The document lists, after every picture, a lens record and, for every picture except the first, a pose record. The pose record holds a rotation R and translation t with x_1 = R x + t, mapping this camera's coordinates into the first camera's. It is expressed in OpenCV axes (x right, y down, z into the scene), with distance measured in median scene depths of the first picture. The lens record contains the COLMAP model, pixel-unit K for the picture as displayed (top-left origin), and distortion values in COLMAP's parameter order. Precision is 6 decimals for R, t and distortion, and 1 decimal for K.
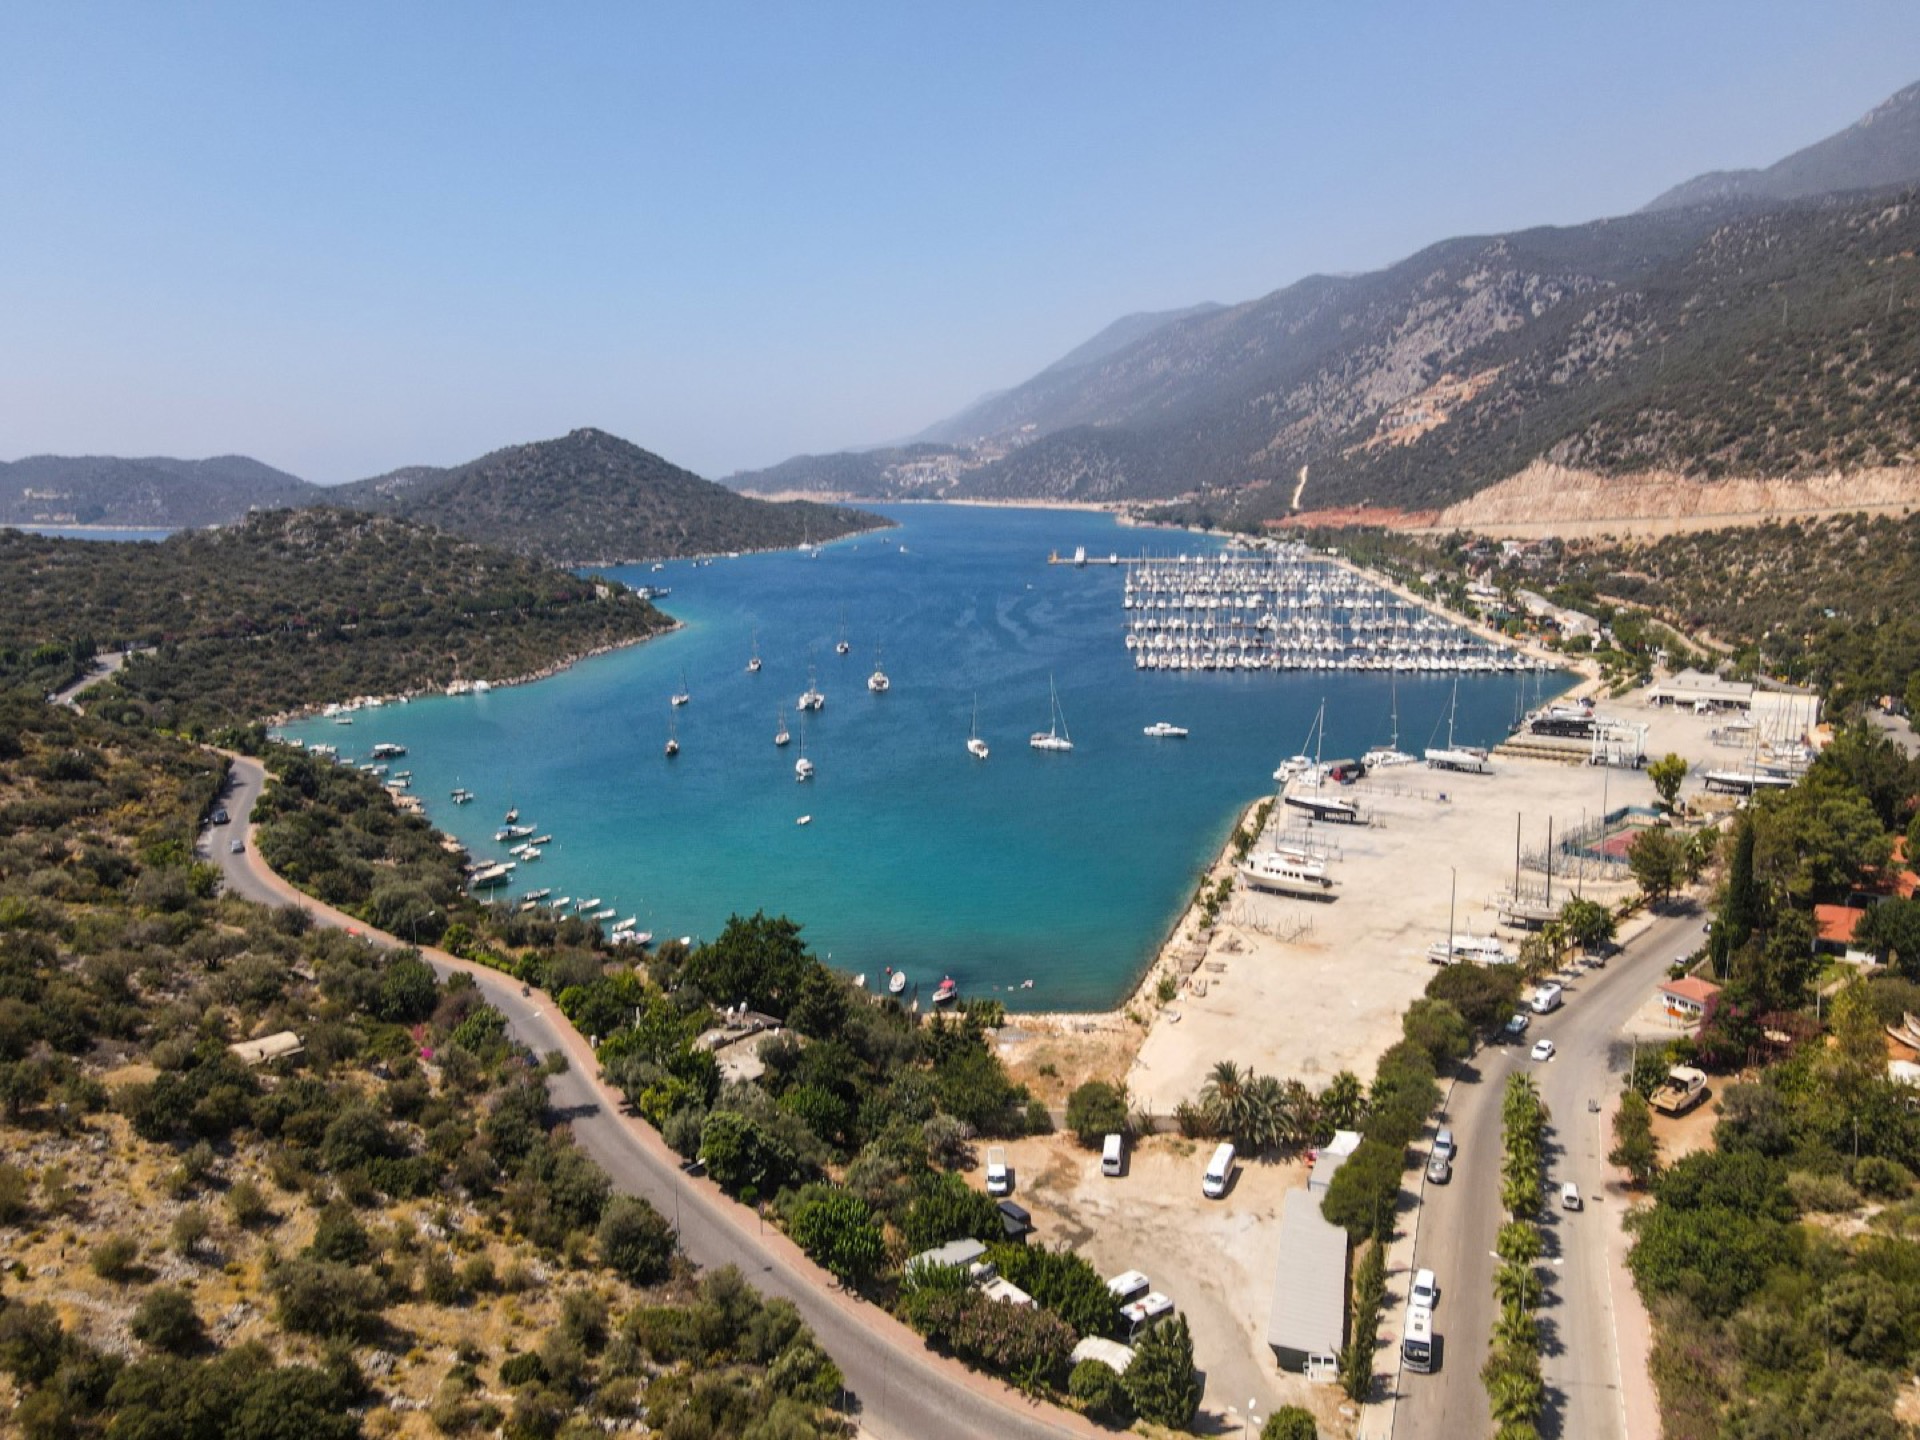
lens RADIAL K [[1400.1, 0, 978.7], [0, 1400.1, 712.0], [0, 0, 1]] dist [0.005159, 0.012337]
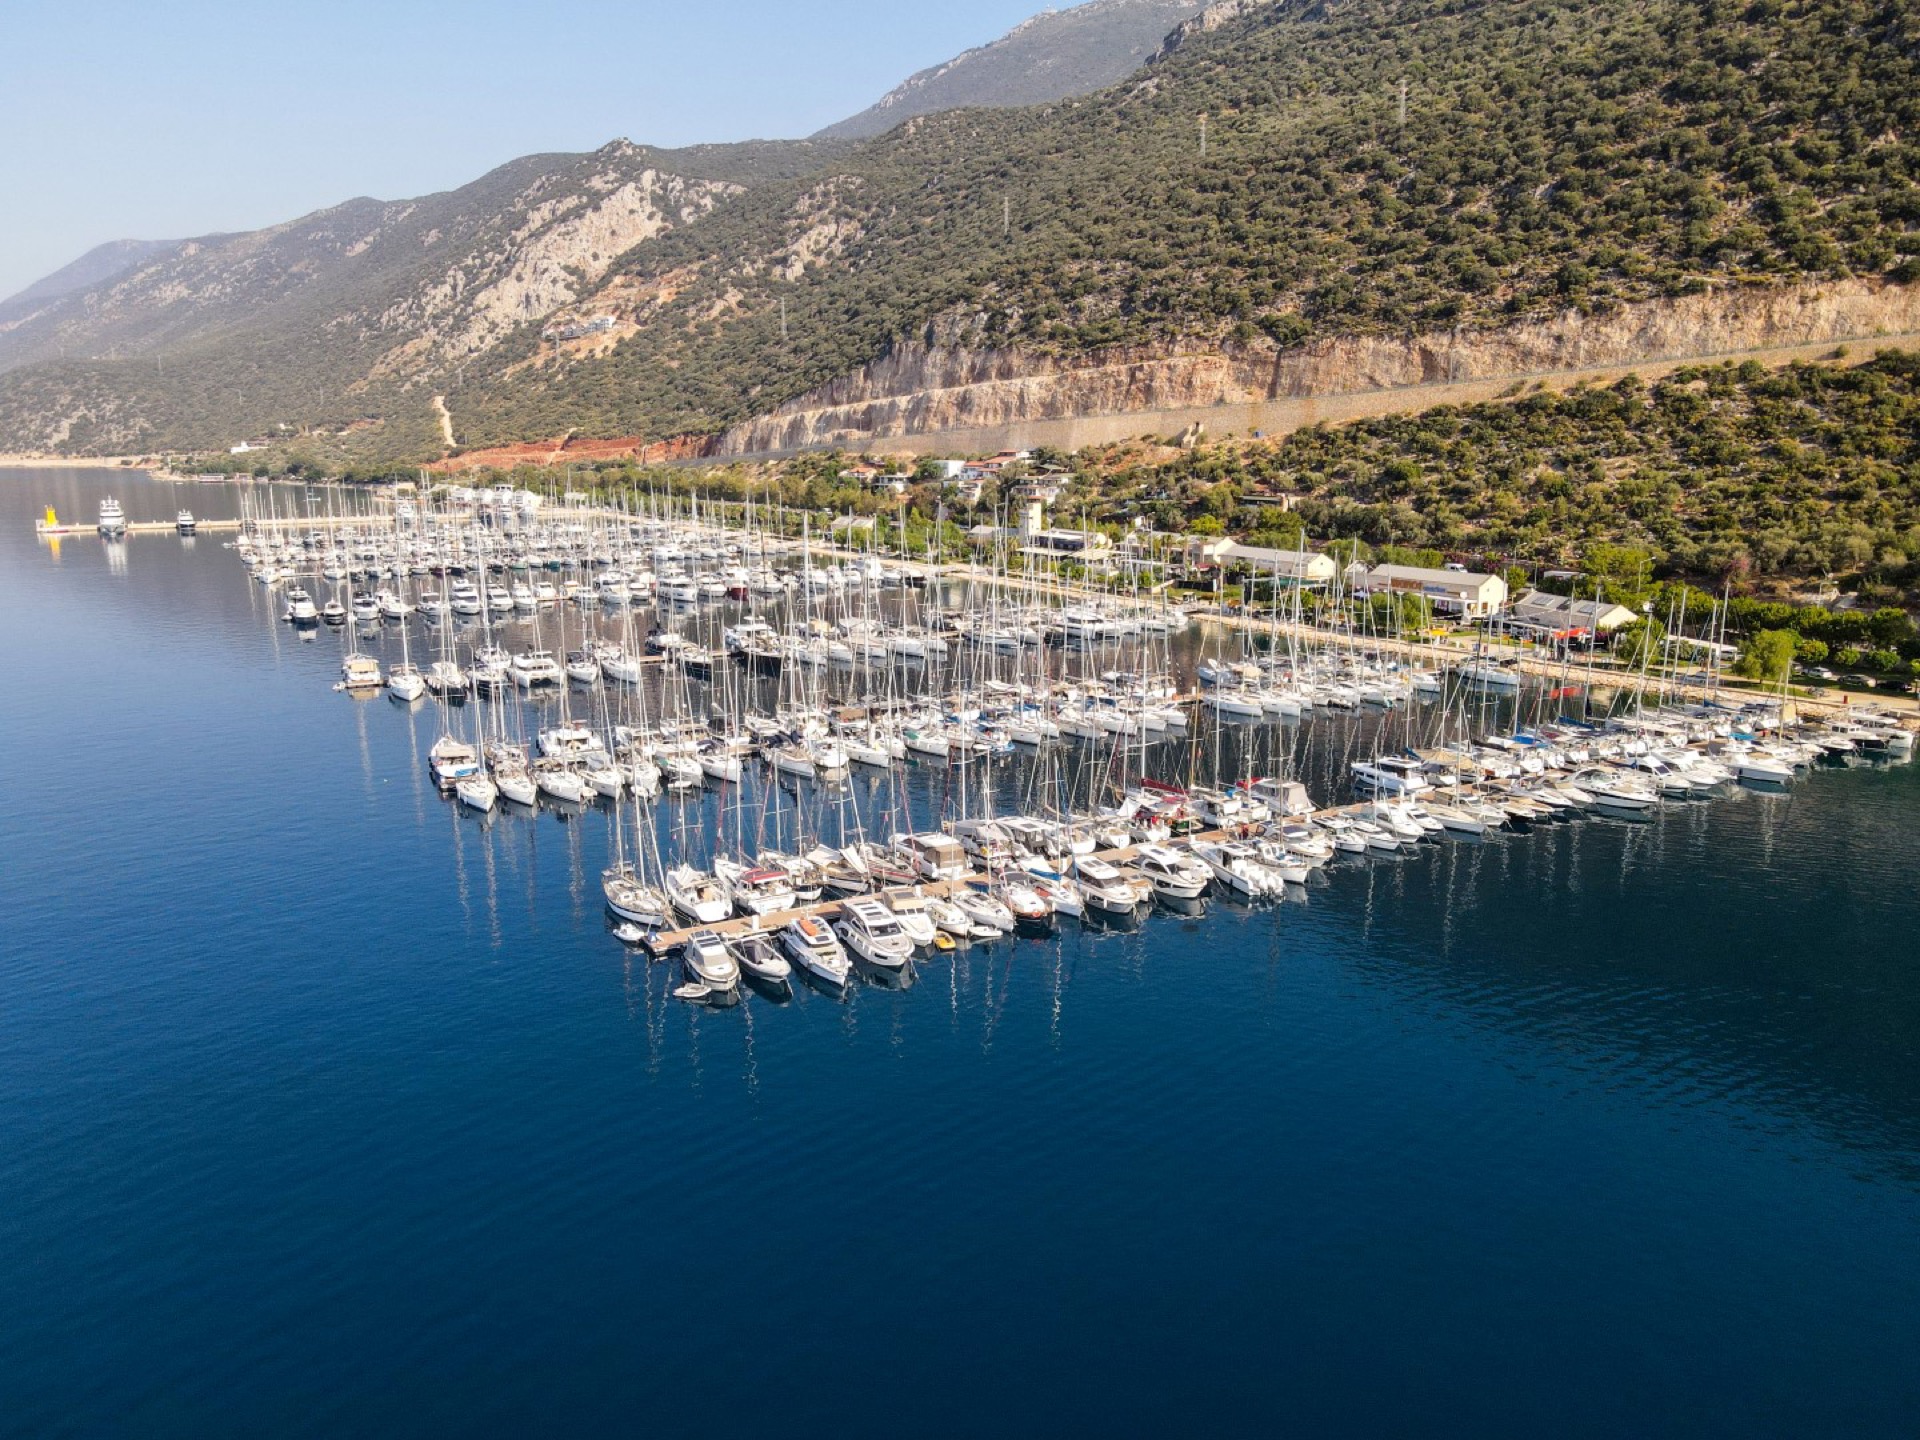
lens RADIAL K [[1400.1, 0, 966.0], [0, 1400.1, 721.4], [0, 0, 1]] dist [0.005159, 0.012337]
pose [[0.808160, -0.120261, 0.576554, 0.011121], [0.103987, 0.992688, 0.061302, -0.020121], [-0.579710, 0.010412, 0.814756, 0.219748]]
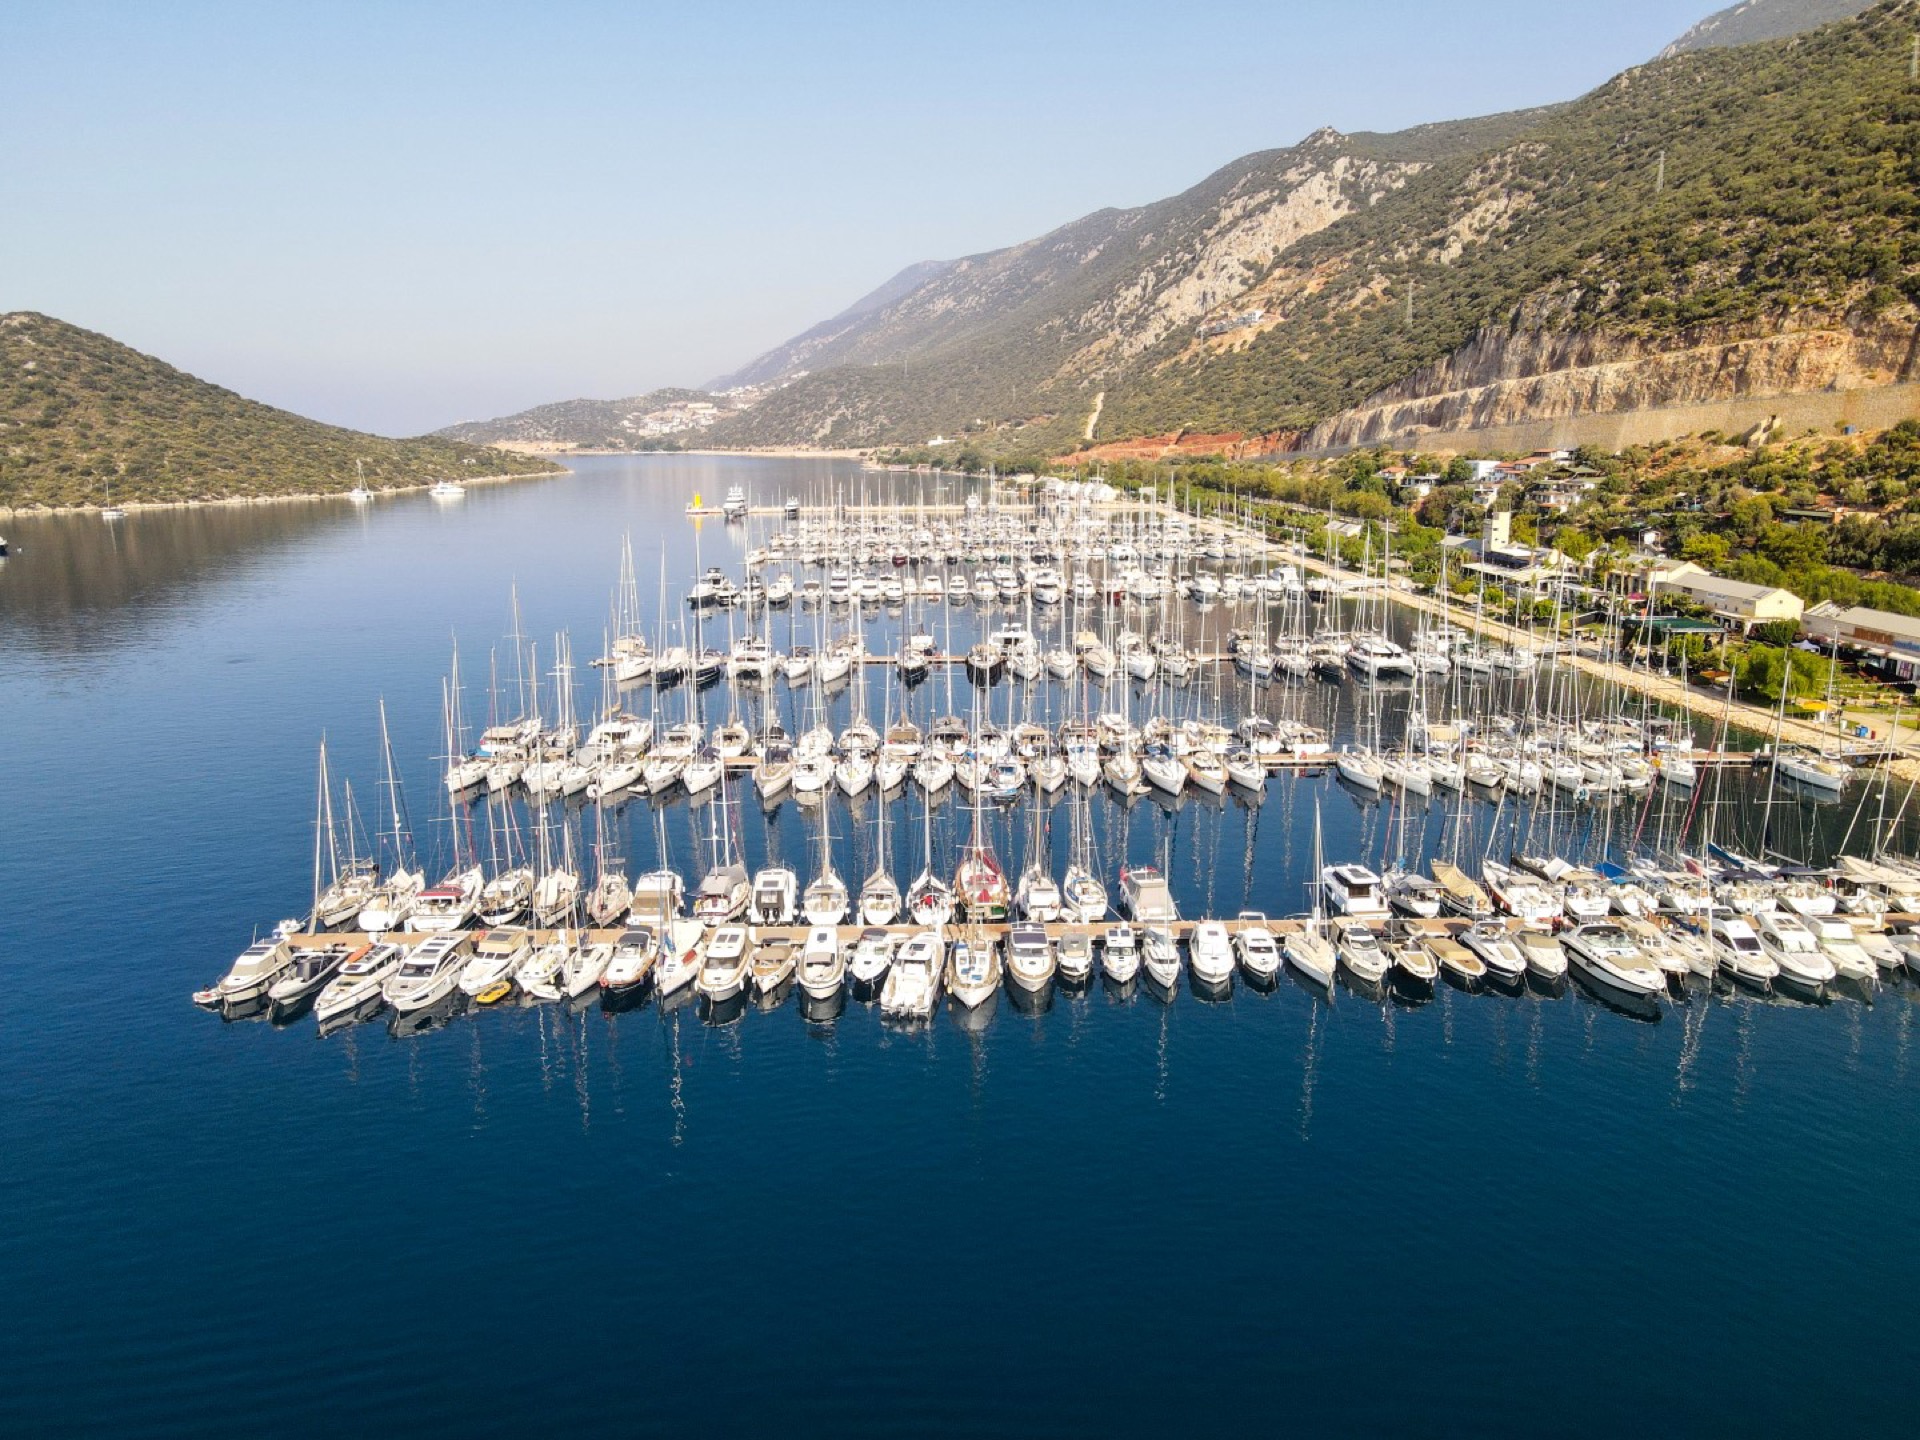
lens RADIAL K [[1400.1, 0, 951.5], [0, 1400.1, 719.7], [0, 0, 1]] dist [0.005159, 0.012337]
pose [[0.992661, -0.027574, 0.117741, 0.049445], [0.023913, 0.999189, 0.032392, -0.019474], [-0.118539, -0.029339, 0.992516, 0.213101]]
